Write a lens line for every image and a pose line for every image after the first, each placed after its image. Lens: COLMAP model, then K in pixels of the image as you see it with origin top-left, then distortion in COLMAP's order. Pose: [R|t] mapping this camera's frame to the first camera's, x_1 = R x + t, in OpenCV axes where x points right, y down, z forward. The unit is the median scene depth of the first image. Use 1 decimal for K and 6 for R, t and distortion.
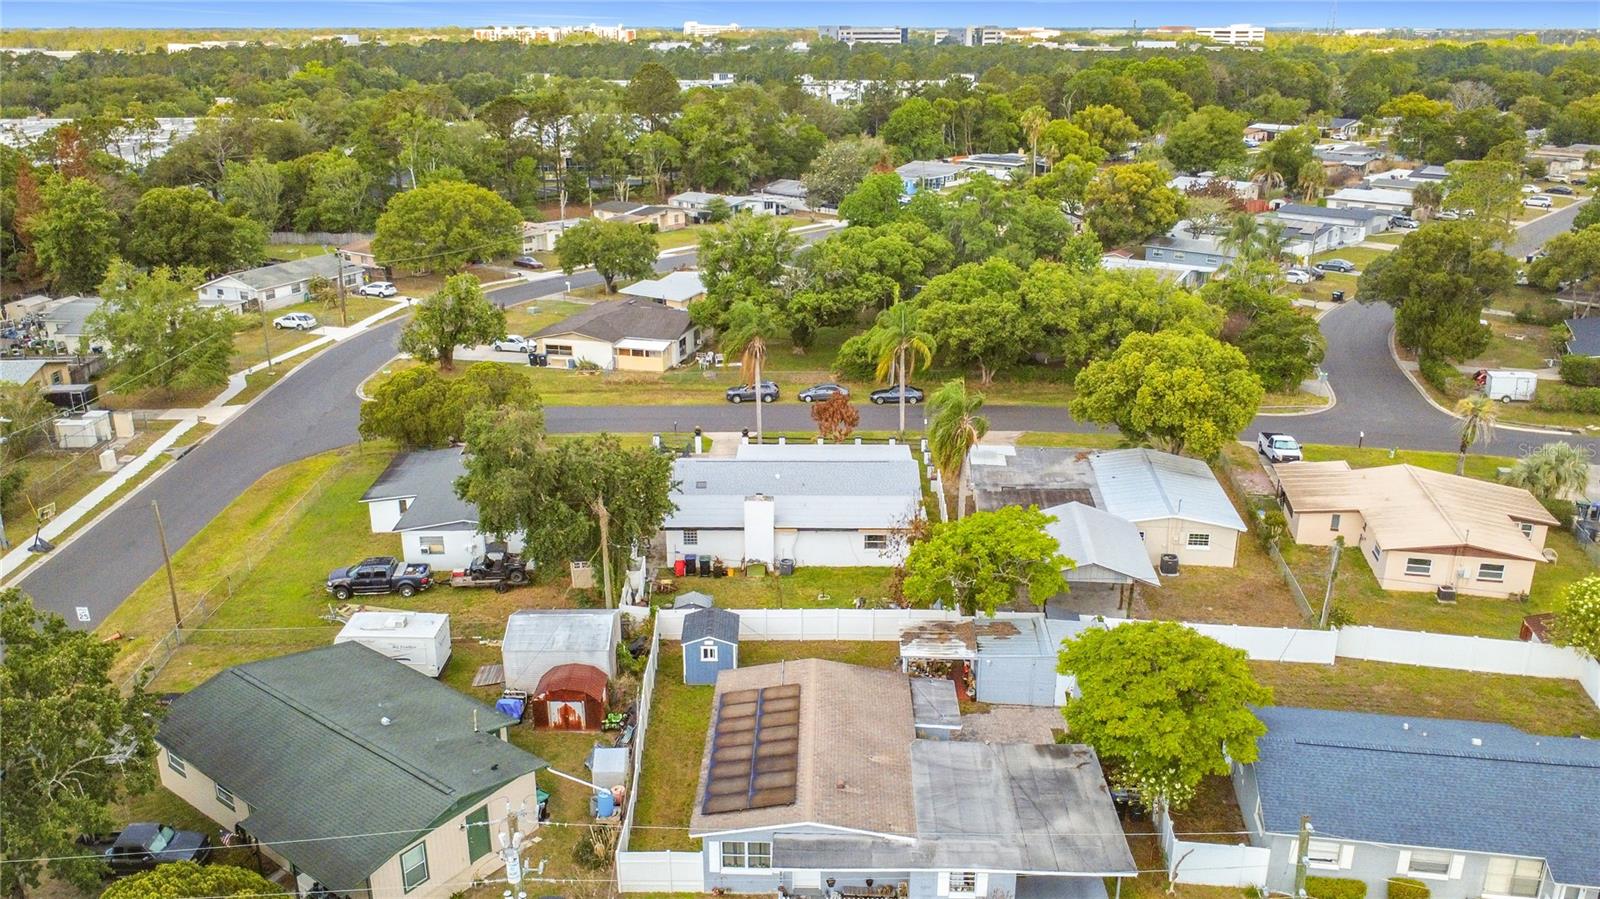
lens RADIAL K [[1261.6, 0, 800.0], [0, 1261.6, 449.5], [0, 0, 1]] dist [-0.011982, -0.001720]
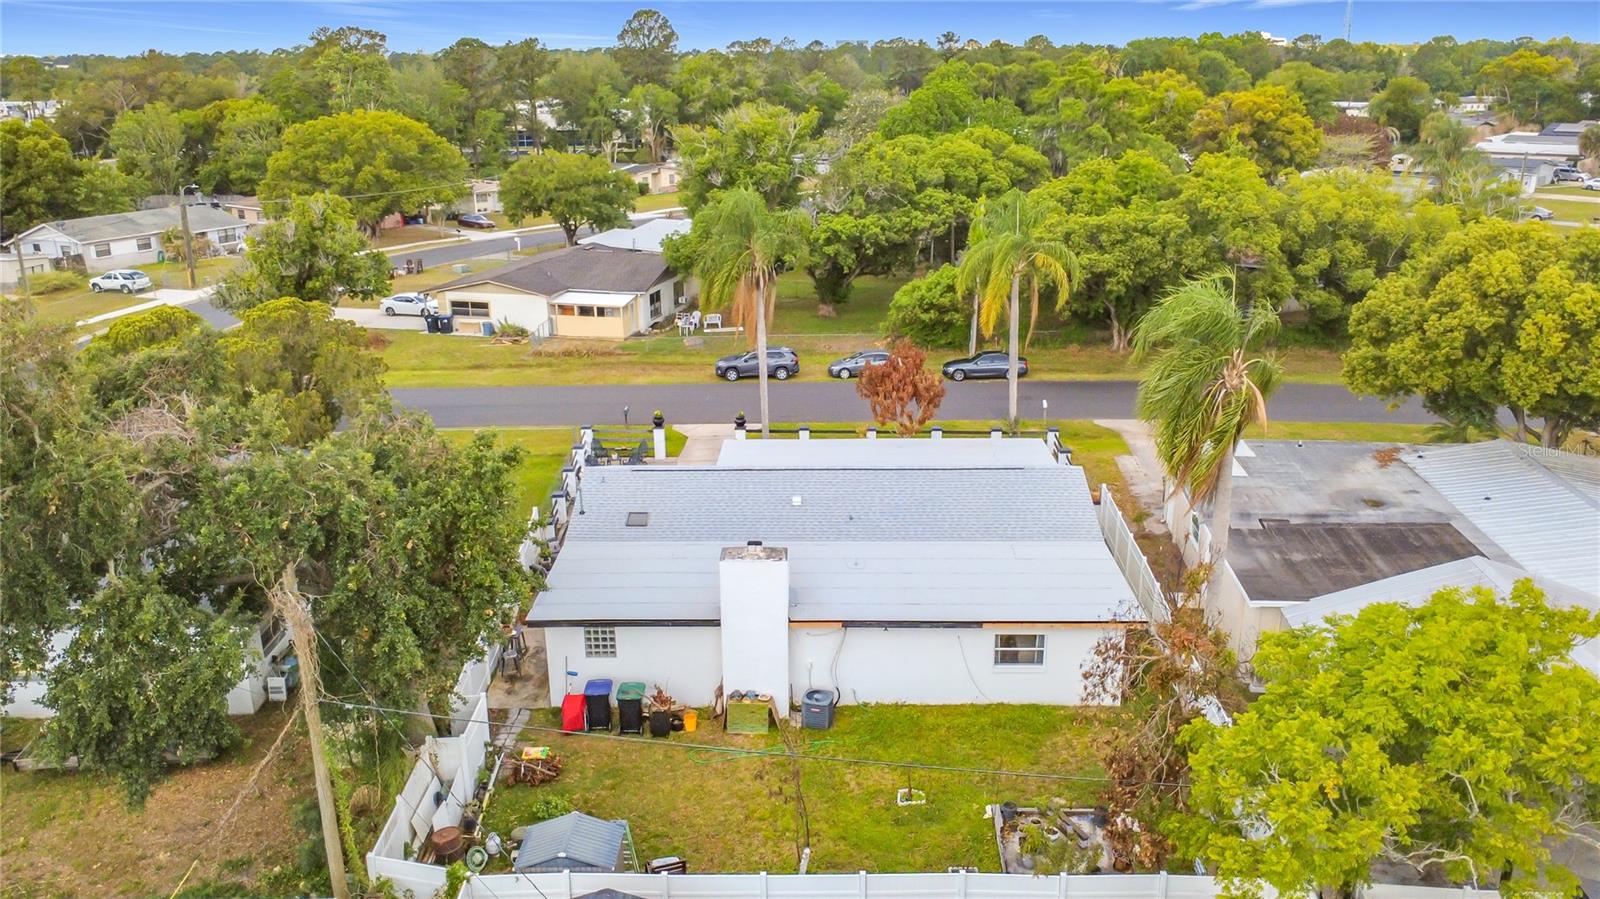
lens RADIAL K [[1164.4, 0, 800.0], [0, 1164.4, 449.5], [0, 0, 1]] dist [0.003035, -0.000617]
pose [[0.999859, -0.006114, -0.015628, -0.006647], [0.005891, 0.999881, -0.014269, 0.005836], [0.015714, 0.014175, 0.999776, 0.394210]]
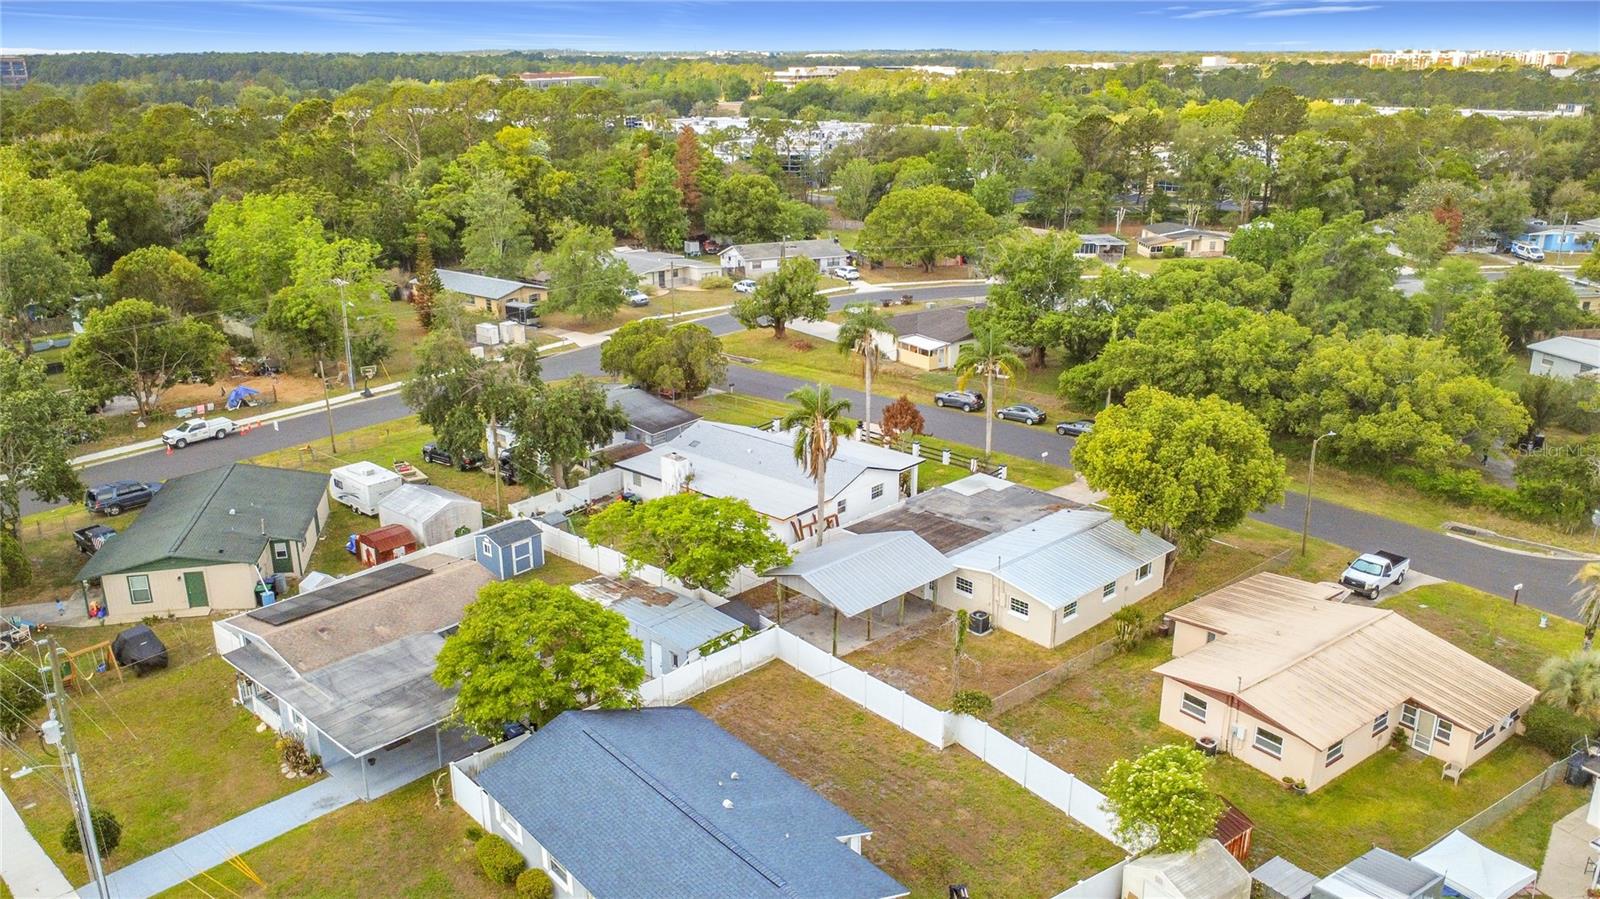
lens RADIAL K [[1242.1, 0, 800.0], [0, 1242.1, 449.5], [0, 0, 1]] dist [-0.002497, 0.000241]
pose [[0.745140, 0.203808, -0.635004, 0.492165], [-0.212593, 0.975076, 0.063490, -0.040511], [0.632117, 0.087688, 0.769896, 0.136749]]
